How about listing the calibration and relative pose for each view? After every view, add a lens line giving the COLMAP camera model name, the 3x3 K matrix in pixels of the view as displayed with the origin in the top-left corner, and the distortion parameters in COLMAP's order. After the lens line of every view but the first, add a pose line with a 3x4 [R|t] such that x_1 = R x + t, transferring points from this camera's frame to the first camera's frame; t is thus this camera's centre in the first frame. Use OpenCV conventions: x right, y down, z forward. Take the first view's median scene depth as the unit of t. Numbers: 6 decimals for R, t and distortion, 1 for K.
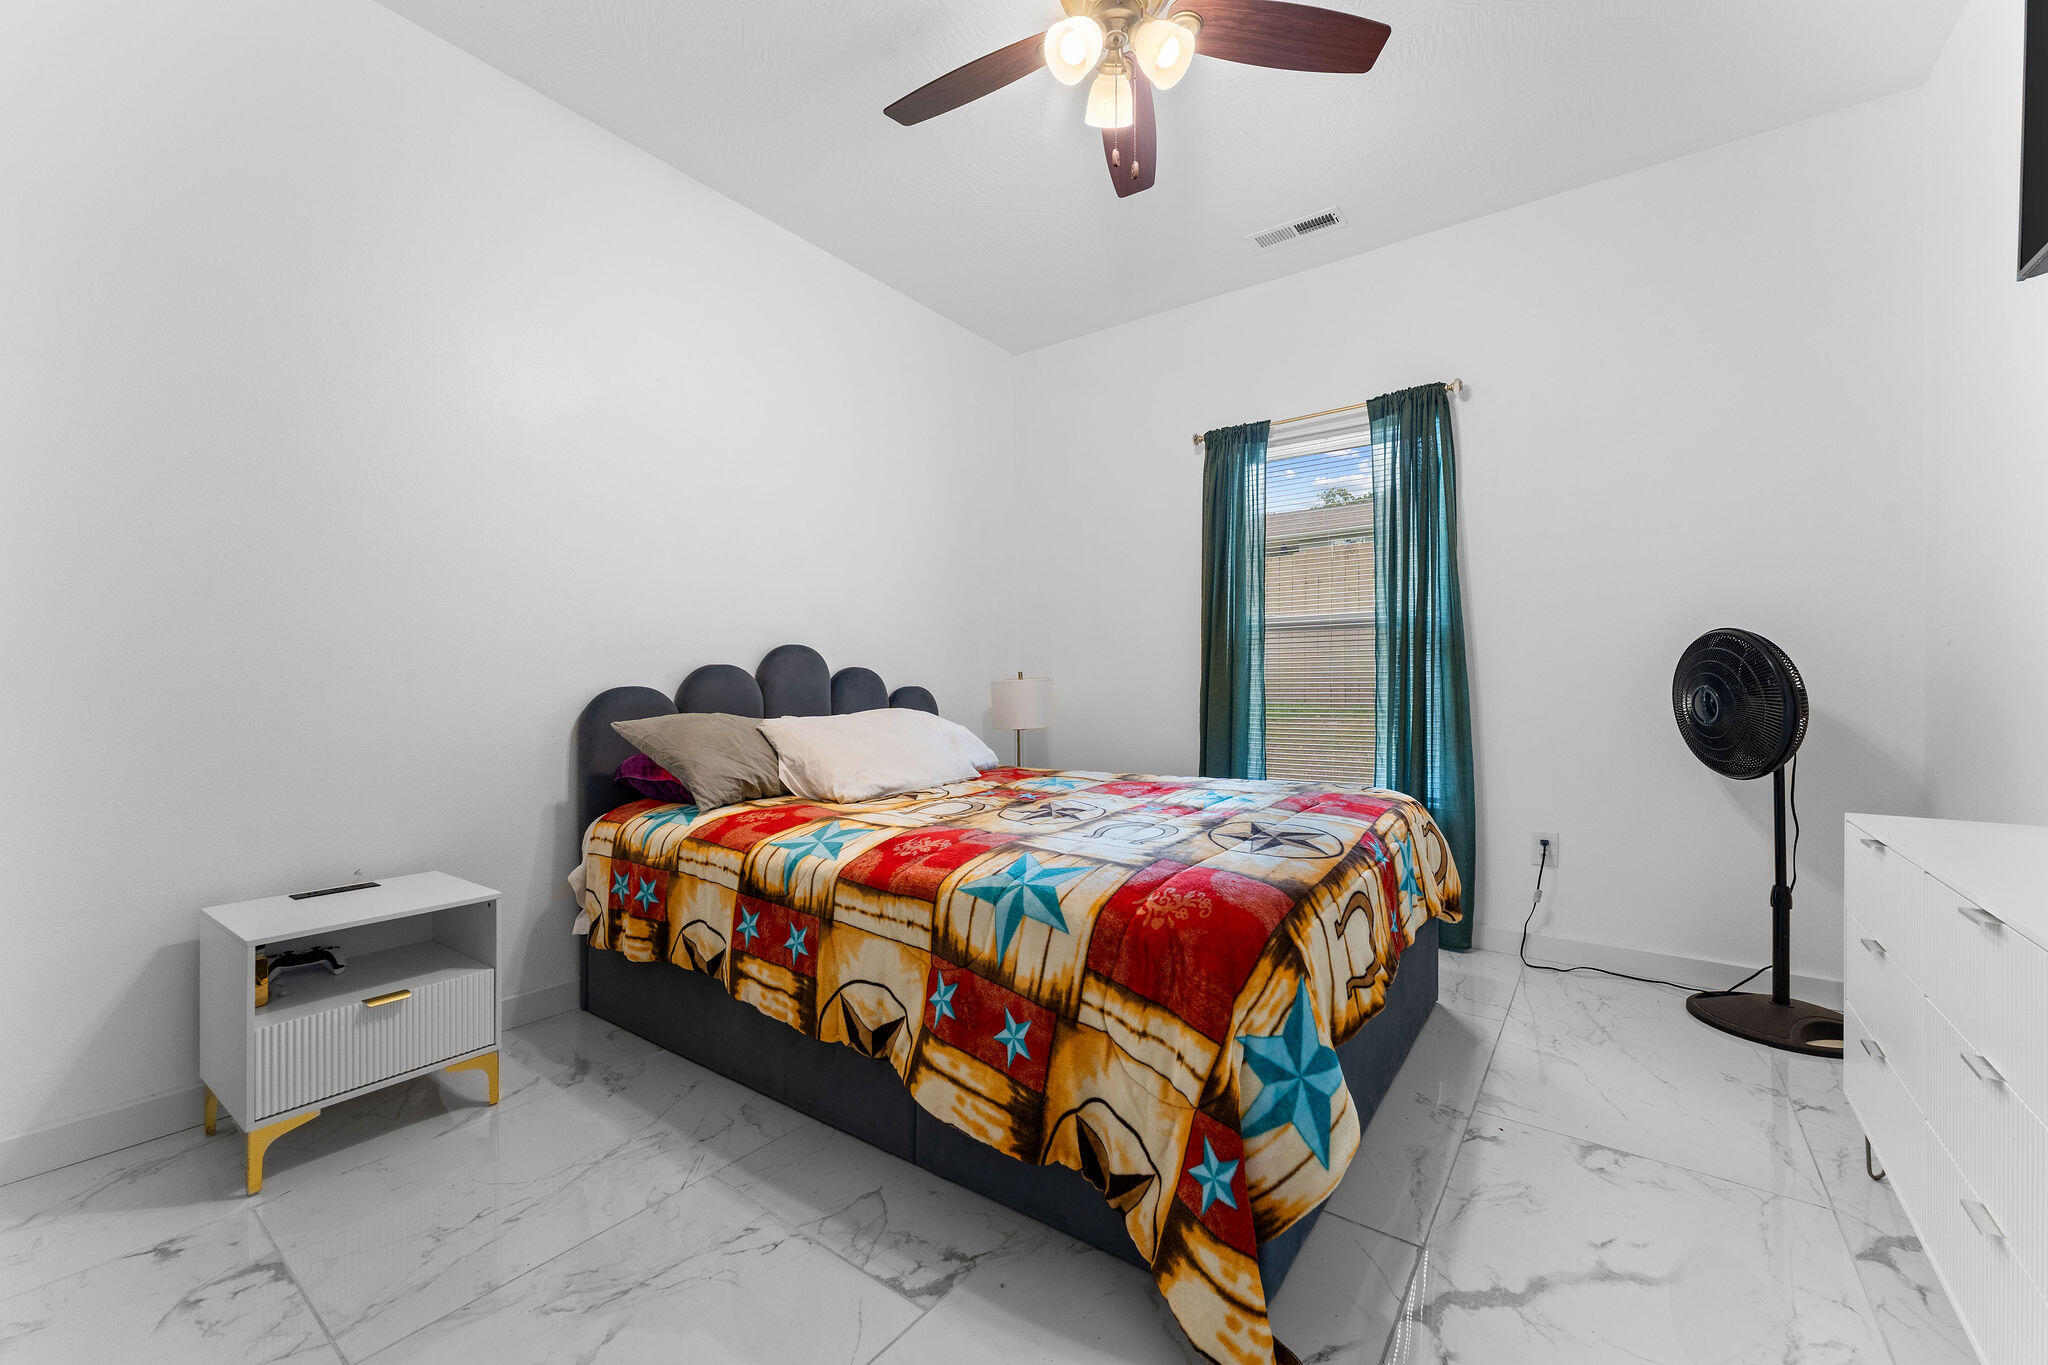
lens RADIAL K [[808.4, 0, 1023.6], [0, 808.4, 691.0], [0, 0, 1]] dist [0.000658, 0.000136]
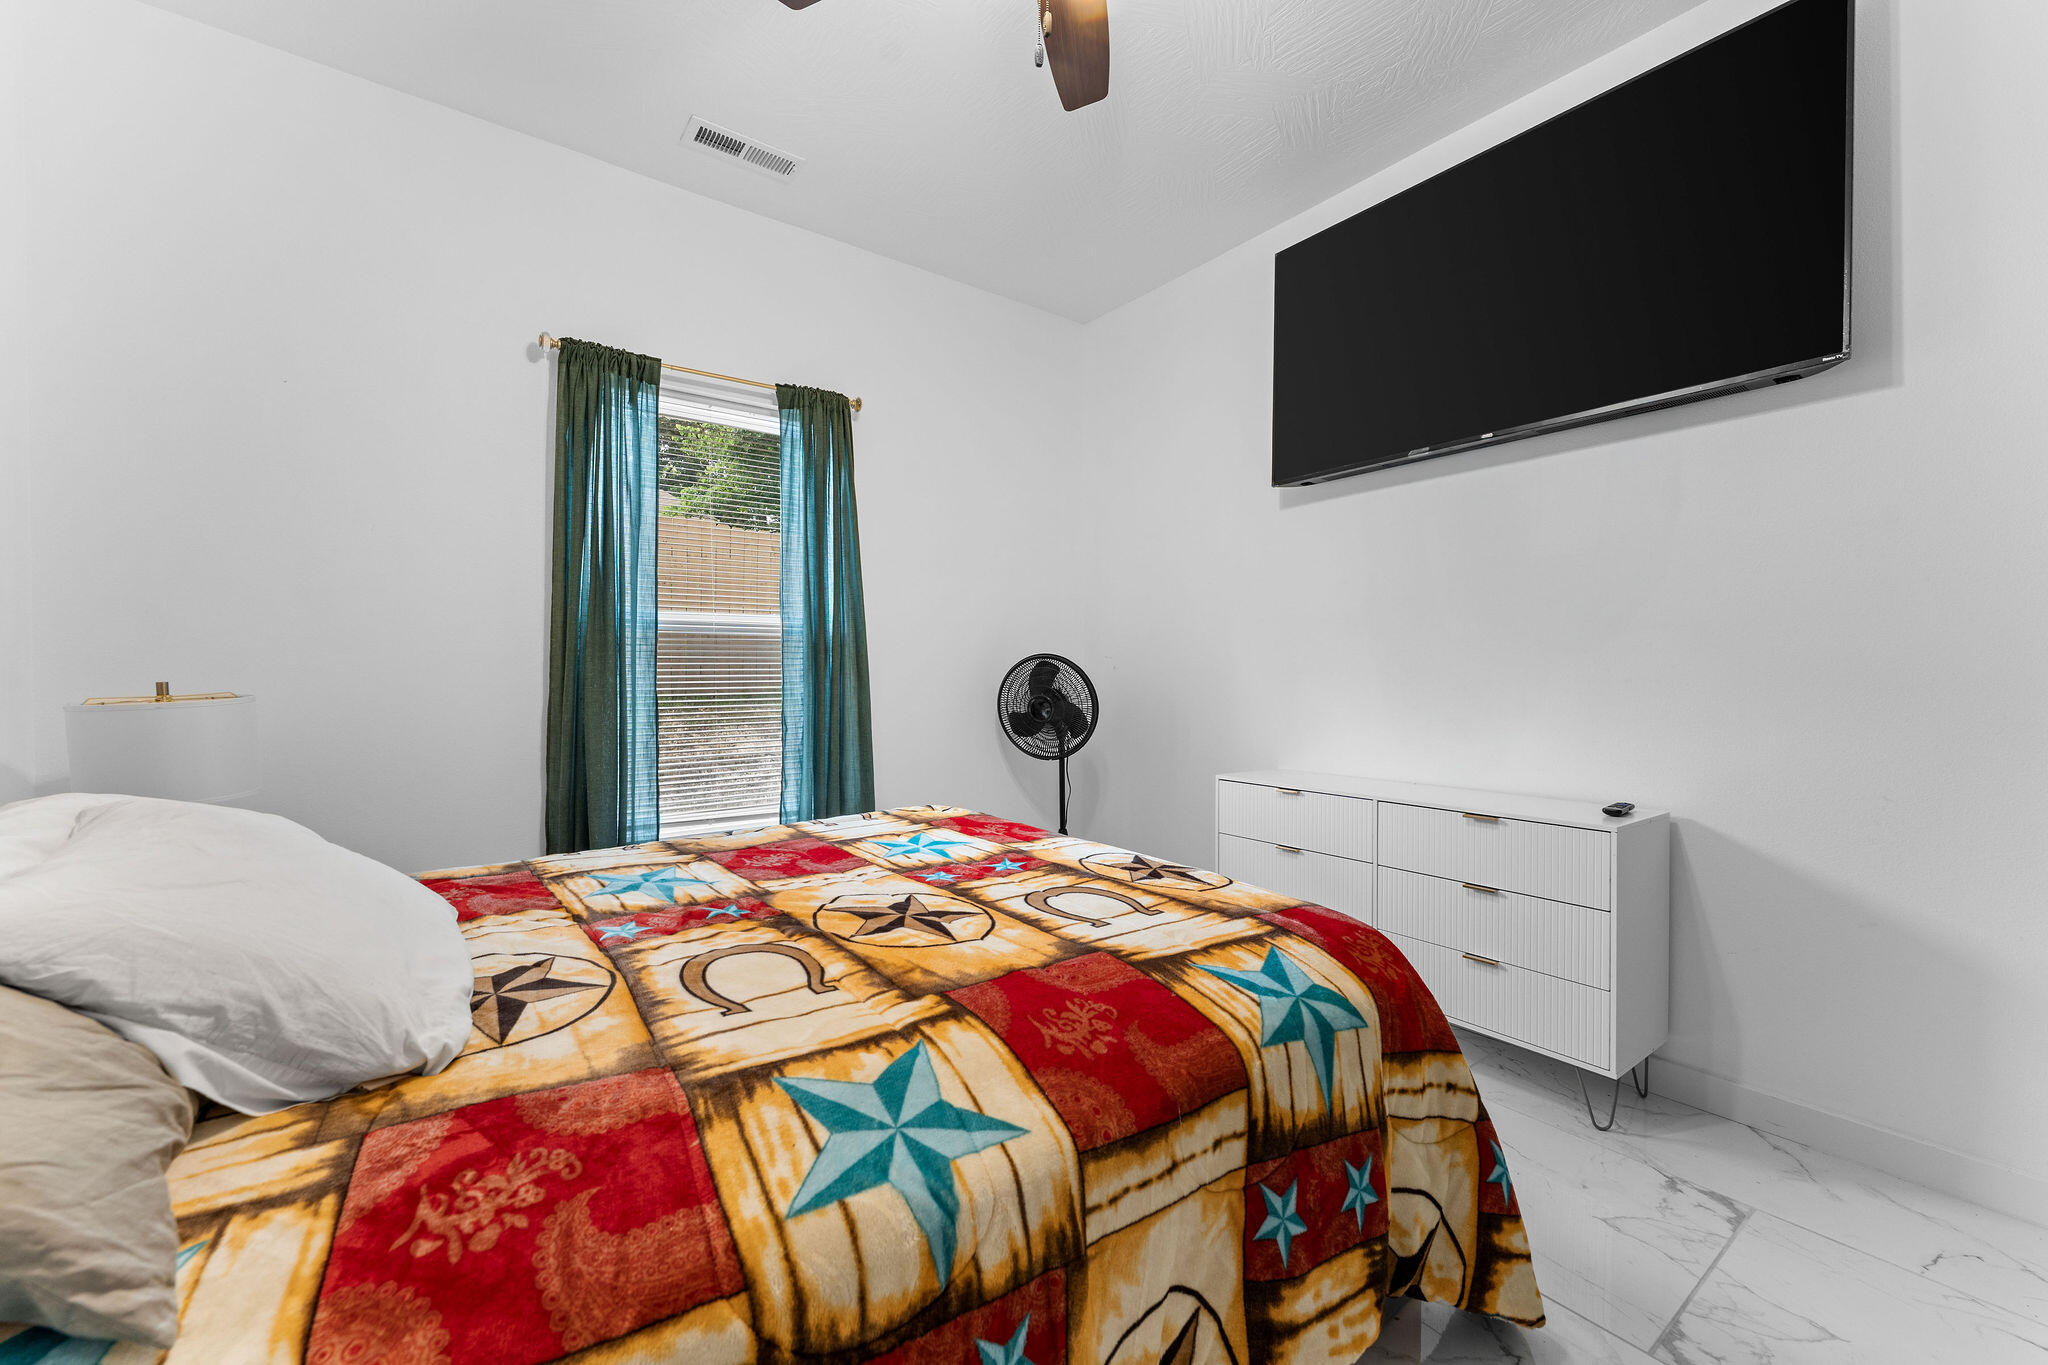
lens RADIAL K [[808.4, 0, 1023.6], [0, 808.4, 691.0], [0, 0, 1]] dist [0.000658, 0.000136]
pose [[0.304136, -0.018967, 0.952440, -0.469770], [0.007250, 0.999819, 0.017595, -0.037469], [-0.952601, 0.001554, 0.304218, 0.598575]]
